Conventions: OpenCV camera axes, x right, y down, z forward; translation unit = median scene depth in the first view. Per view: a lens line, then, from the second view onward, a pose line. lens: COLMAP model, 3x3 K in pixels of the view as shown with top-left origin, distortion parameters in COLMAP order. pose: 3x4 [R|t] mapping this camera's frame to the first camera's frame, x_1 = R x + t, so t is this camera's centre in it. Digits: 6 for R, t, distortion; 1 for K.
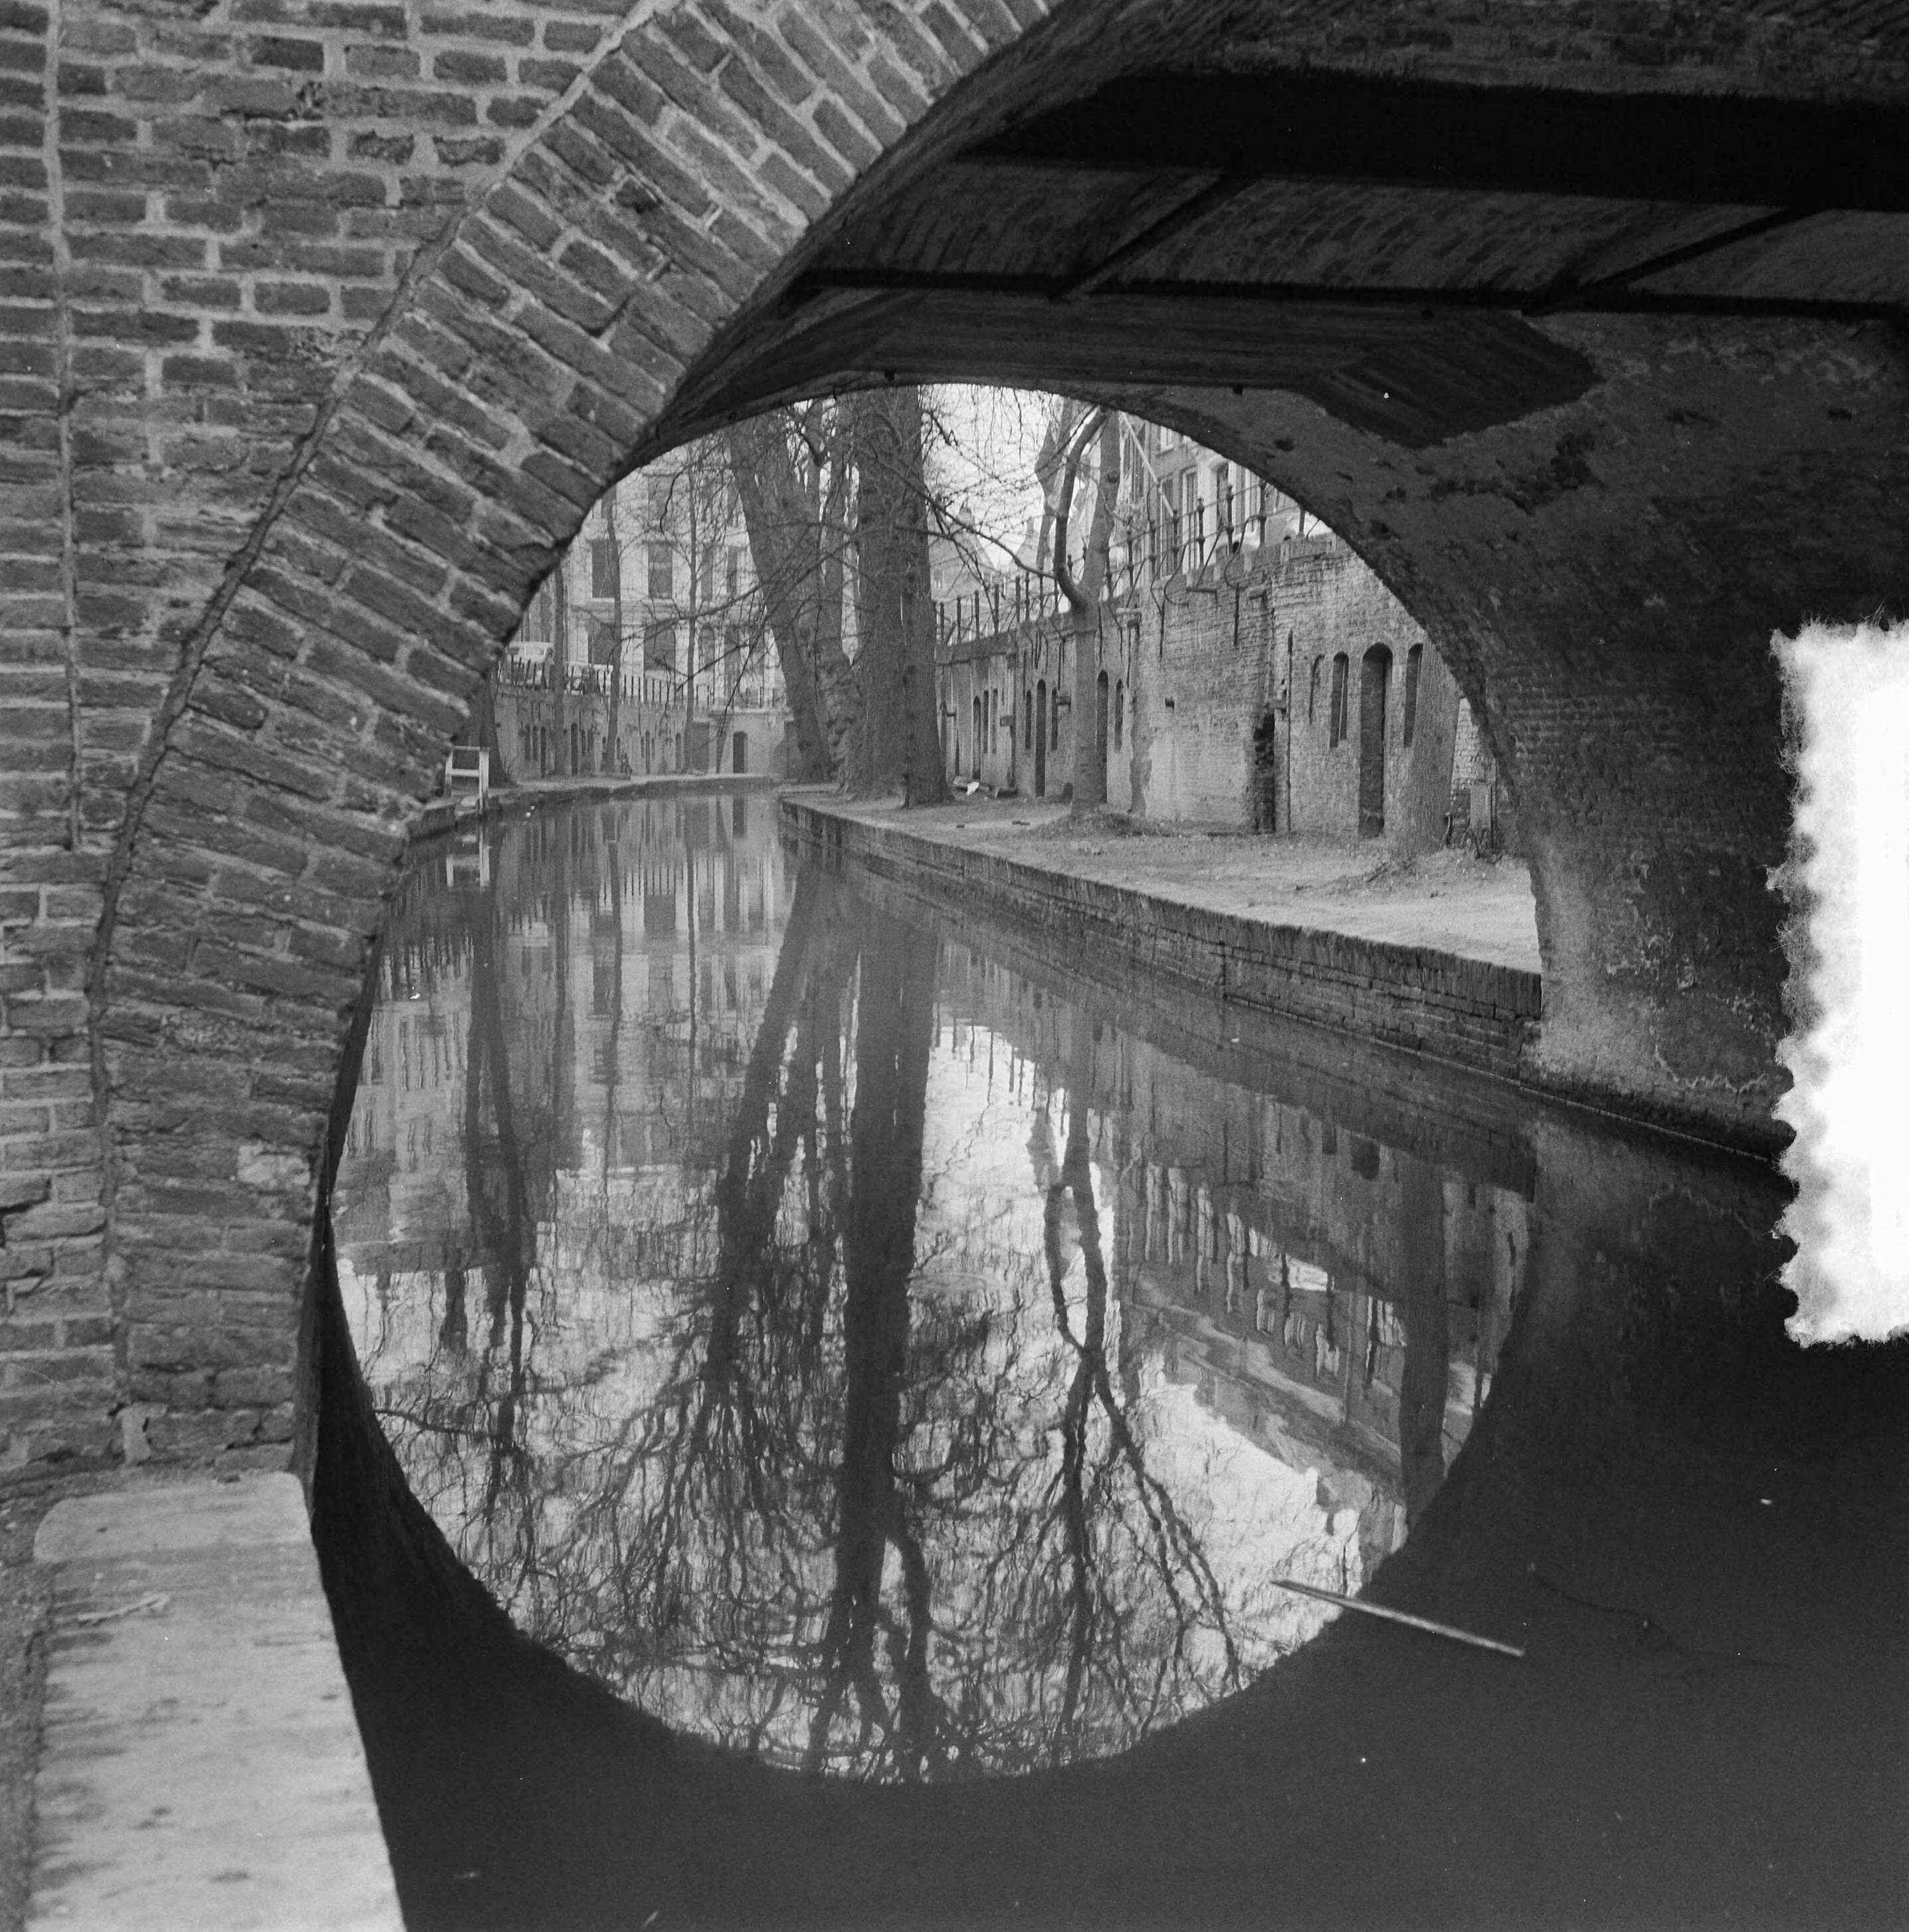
lens RADIAL K [[2634.8, 0, 954.5], [0, 2634.8, 966.0], [0, 0, 1]] dist [-0.008991, -0.003926]
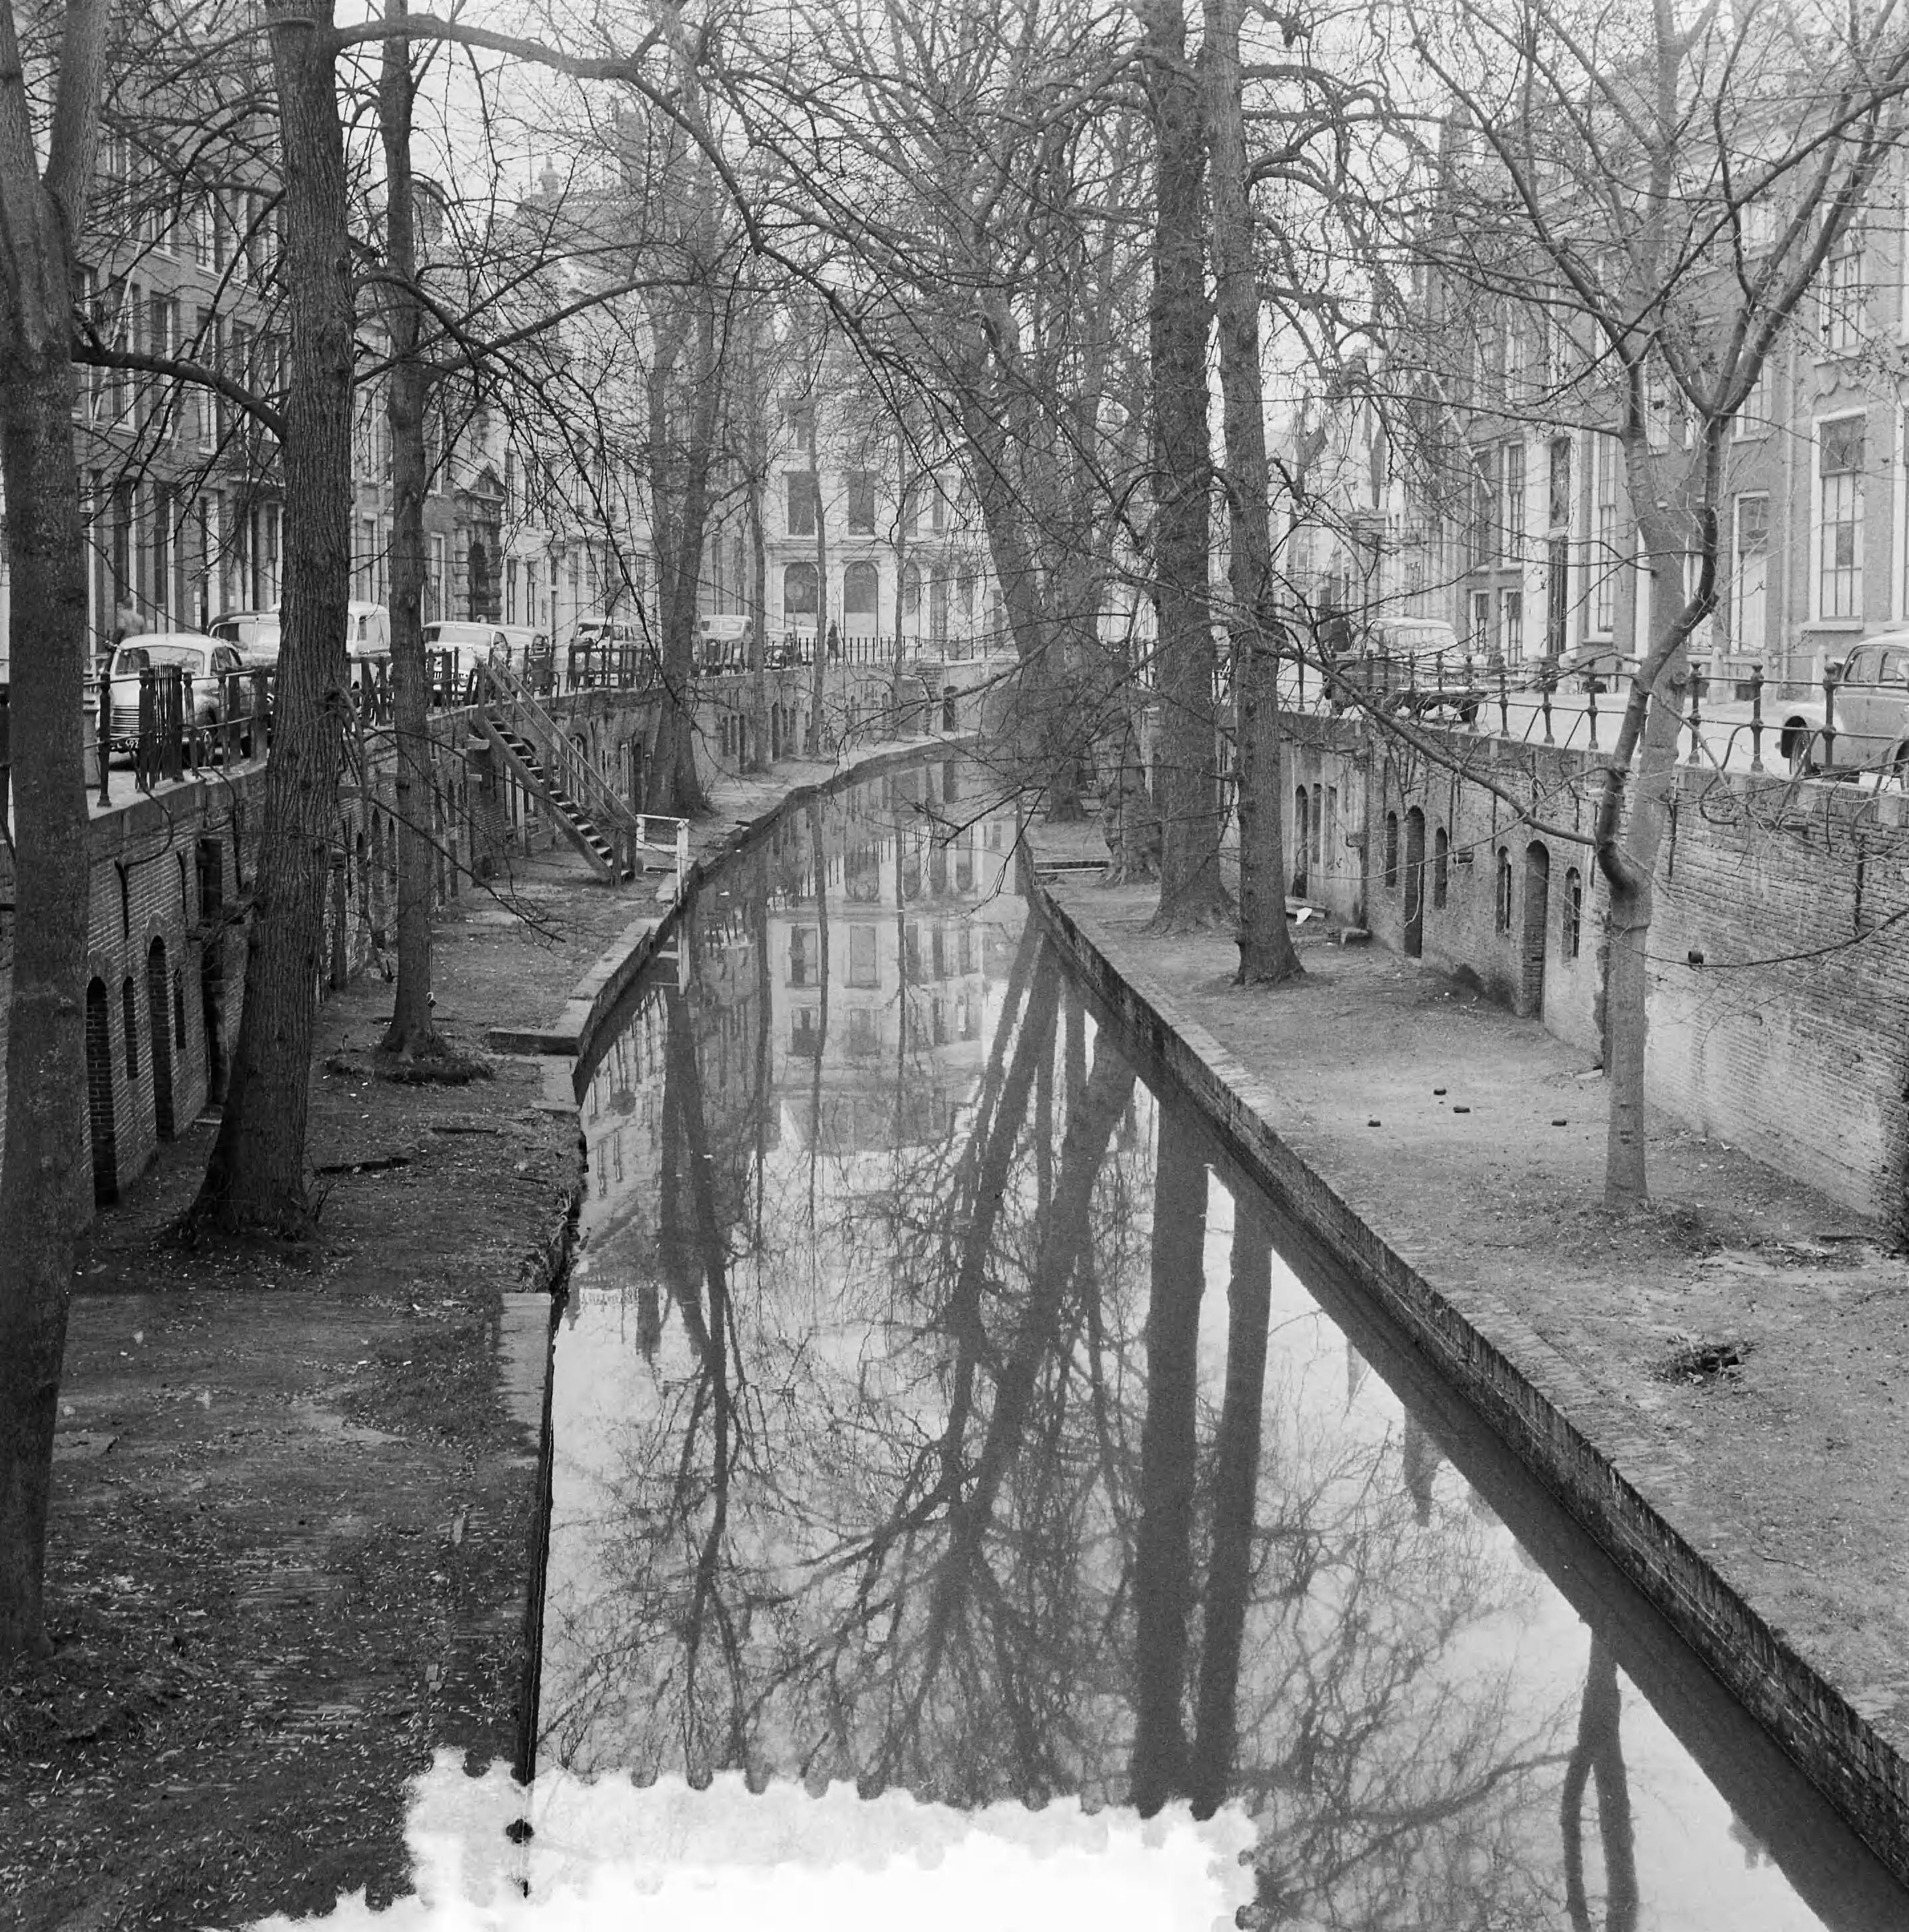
lens RADIAL K [[2634.8, 0, 954.5], [0, 2634.8, 966.0], [0, 0, 1]] dist [-0.008991, -0.003926]
pose [[0.997559, 0.002667, -0.069780, -0.021782], [0.000596, 0.998909, 0.046696, -0.046412], [0.069828, -0.046624, 0.996469, 0.112204]]
